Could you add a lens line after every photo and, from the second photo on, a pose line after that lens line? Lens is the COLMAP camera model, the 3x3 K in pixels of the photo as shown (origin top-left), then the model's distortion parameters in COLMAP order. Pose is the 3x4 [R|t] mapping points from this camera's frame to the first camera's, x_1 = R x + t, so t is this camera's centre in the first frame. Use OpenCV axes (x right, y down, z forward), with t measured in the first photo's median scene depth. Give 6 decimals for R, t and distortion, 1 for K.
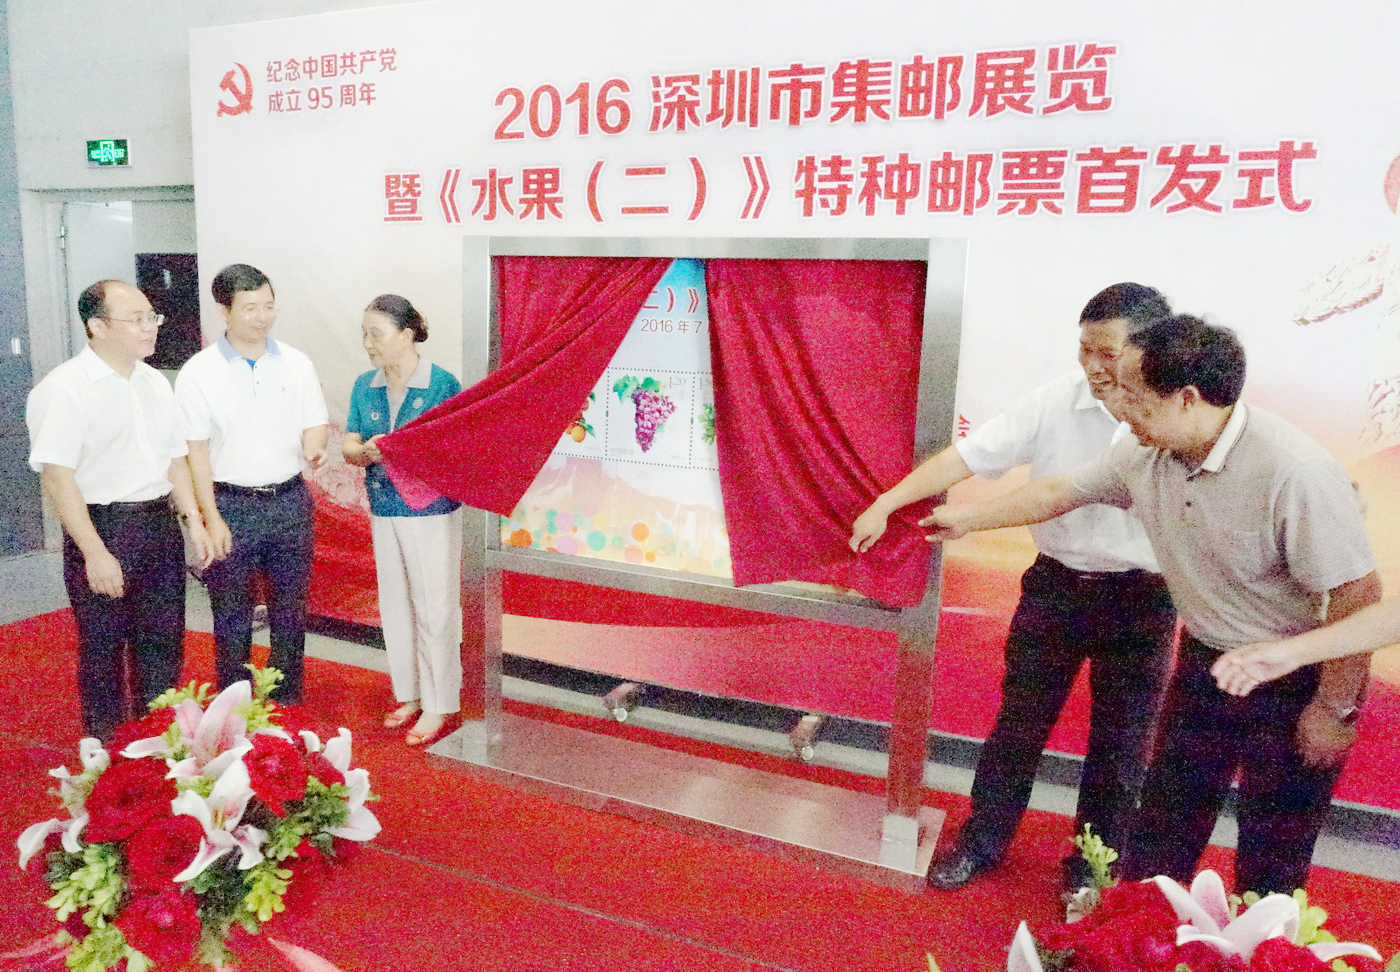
lens RADIAL K [[992.2, 0, 667.0], [0, 992.2, 488.1], [0, 0, 1]] dist [-0.037183, 0.030984]
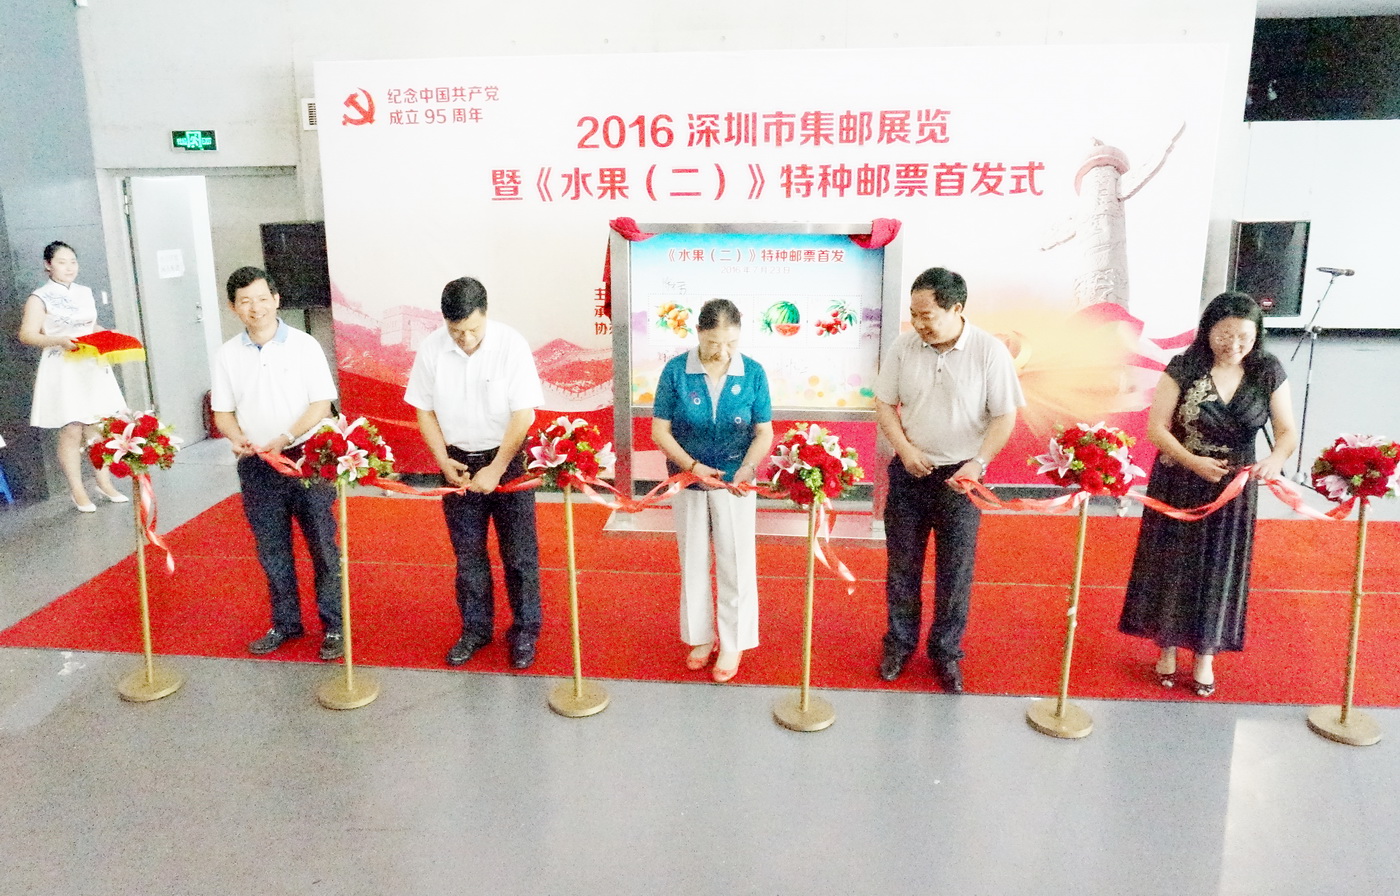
lens RADIAL K [[1002.0, 0, 676.0], [0, 1002.0, 441.3], [0, 0, 1]] dist [-0.062231, 0.058969]
pose [[0.956920, -0.111624, 0.268038, -0.573675], [0.089965, 0.991704, 0.091812, -0.028682], [-0.276063, -0.063743, 0.959024, -0.668943]]
